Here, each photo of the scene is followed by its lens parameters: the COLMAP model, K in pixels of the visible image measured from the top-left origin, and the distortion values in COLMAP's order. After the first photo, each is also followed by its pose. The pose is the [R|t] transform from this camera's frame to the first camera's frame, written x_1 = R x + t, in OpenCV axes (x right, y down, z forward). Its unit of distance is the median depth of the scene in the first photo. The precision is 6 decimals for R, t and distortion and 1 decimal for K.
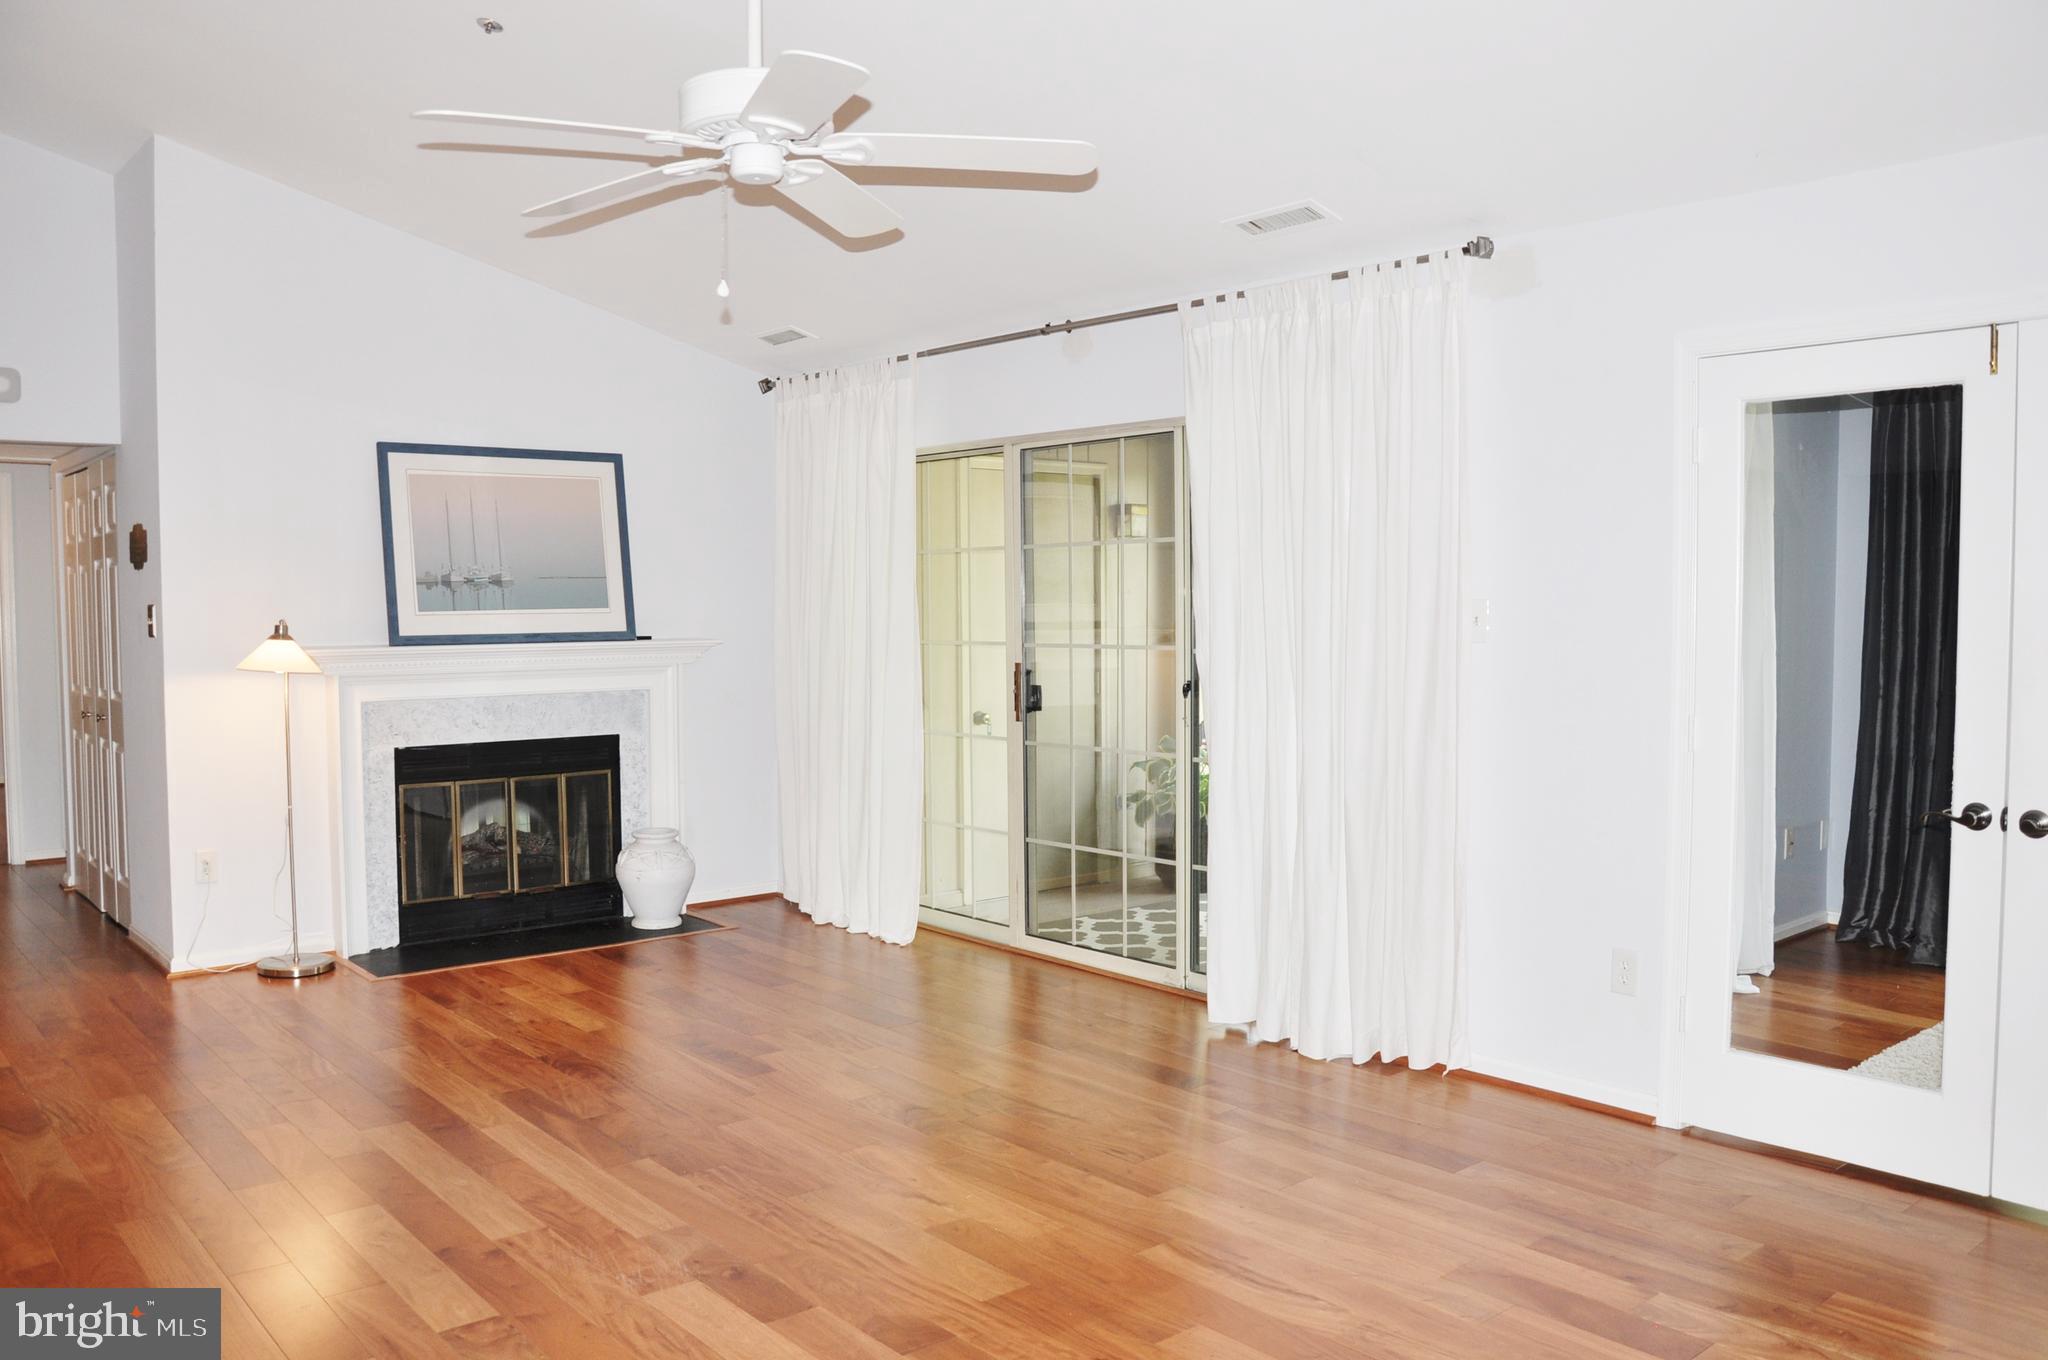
lens RADIAL K [[1617.0, 0, 1028.4], [0, 1617.0, 689.5], [0, 0, 1]] dist [-0.156314, 0.134412]
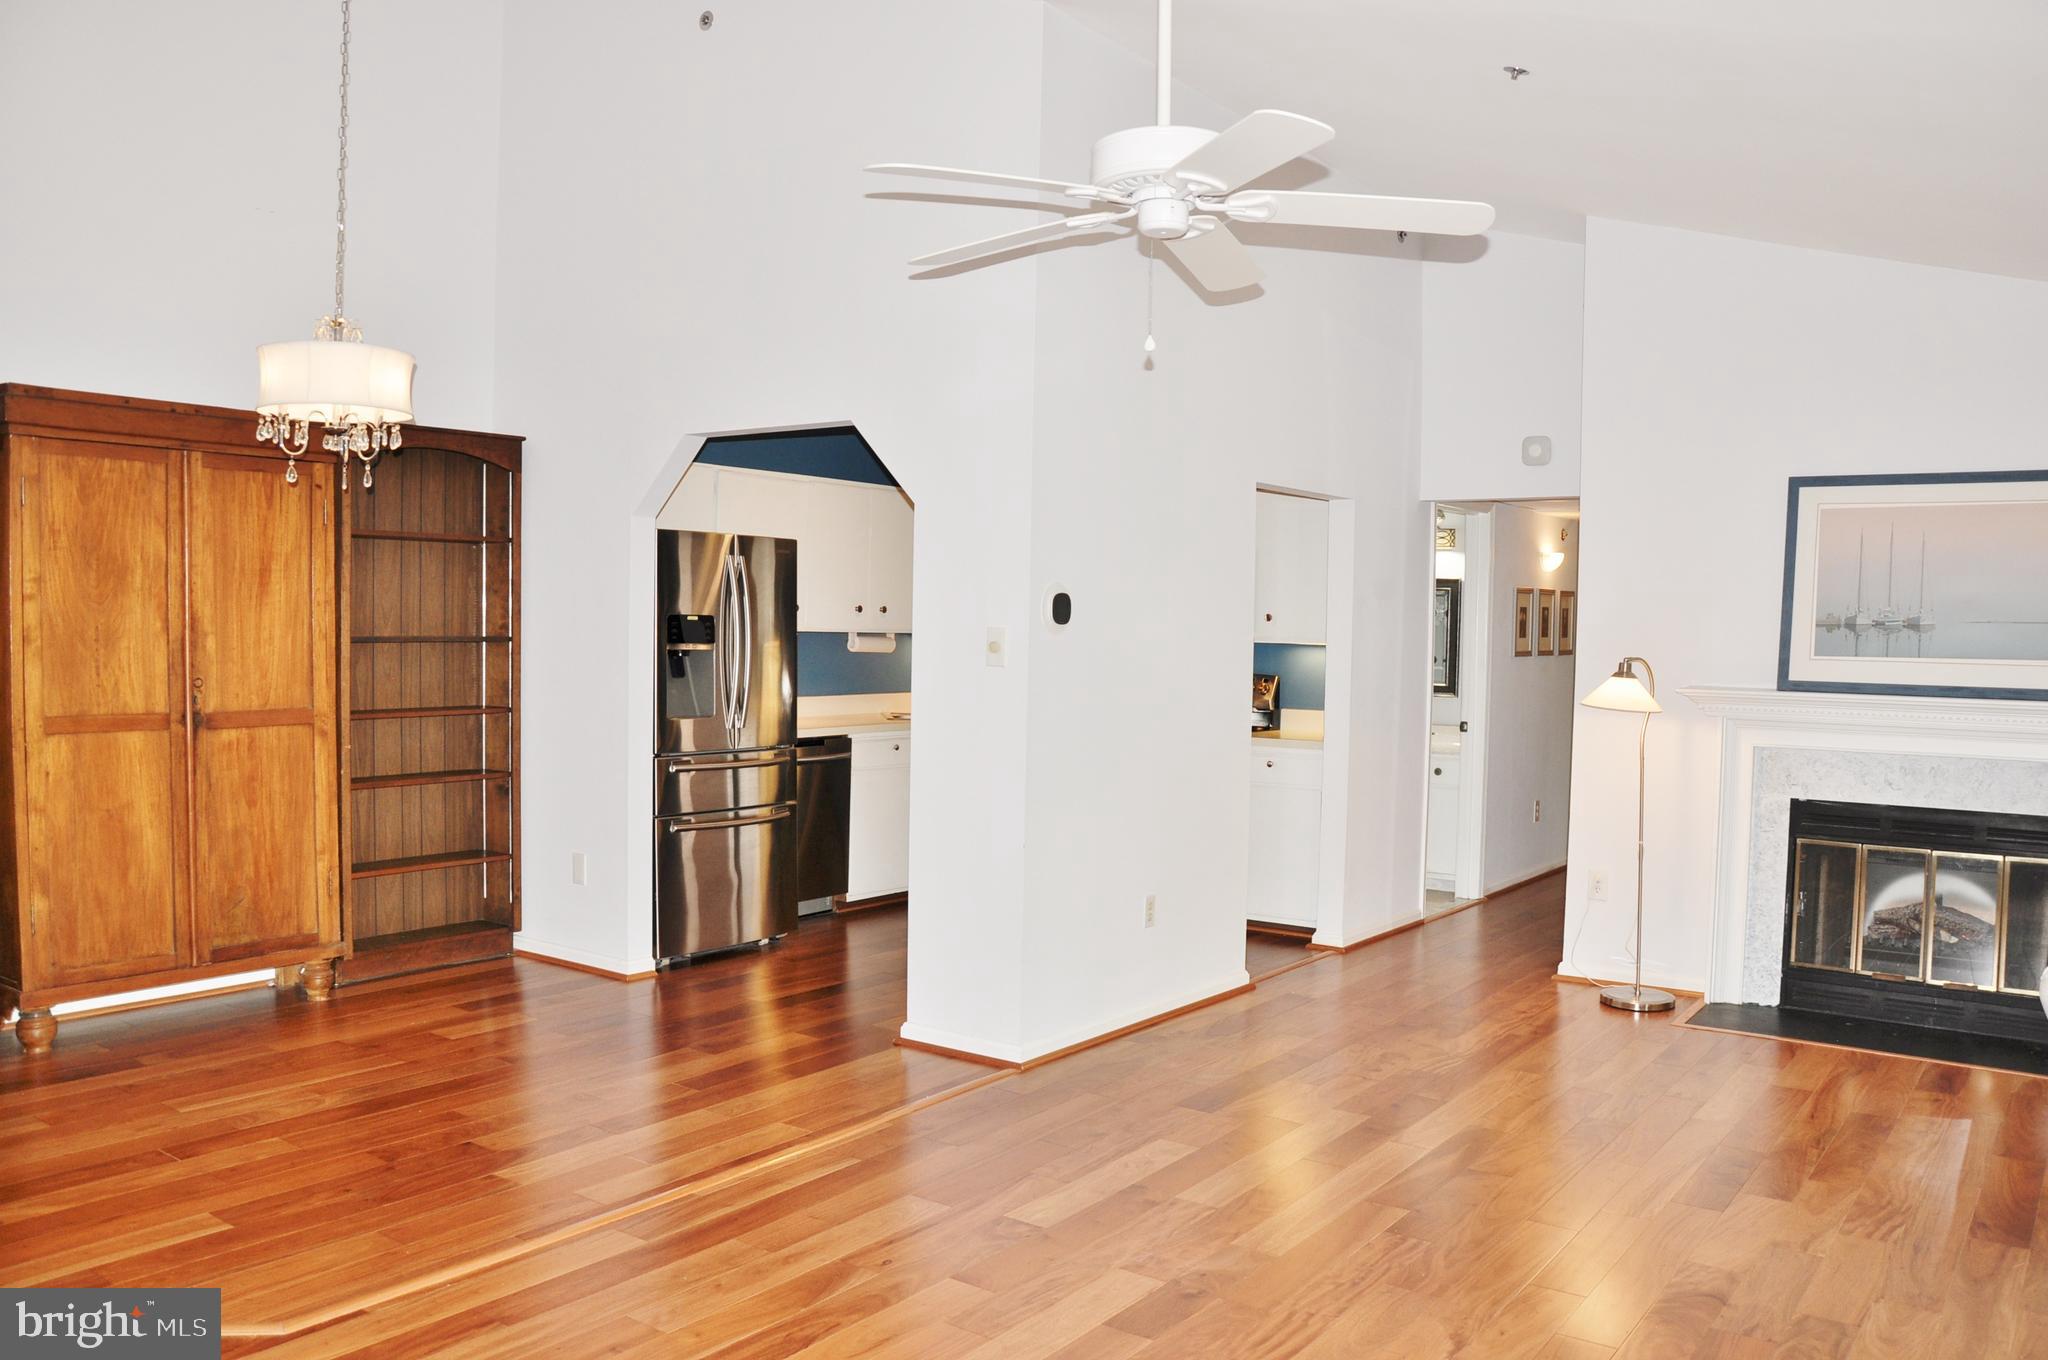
lens RADIAL K [[1612.0, 0, 1027.9], [0, 1612.0, 688.9], [0, 0, 1]] dist [-0.159660, 0.136358]
pose [[0.232715, 0.047442, -0.971387, 0.402992], [-0.074304, 0.996757, 0.030880, -0.023633], [0.969702, 0.064992, 0.235485, 0.333185]]
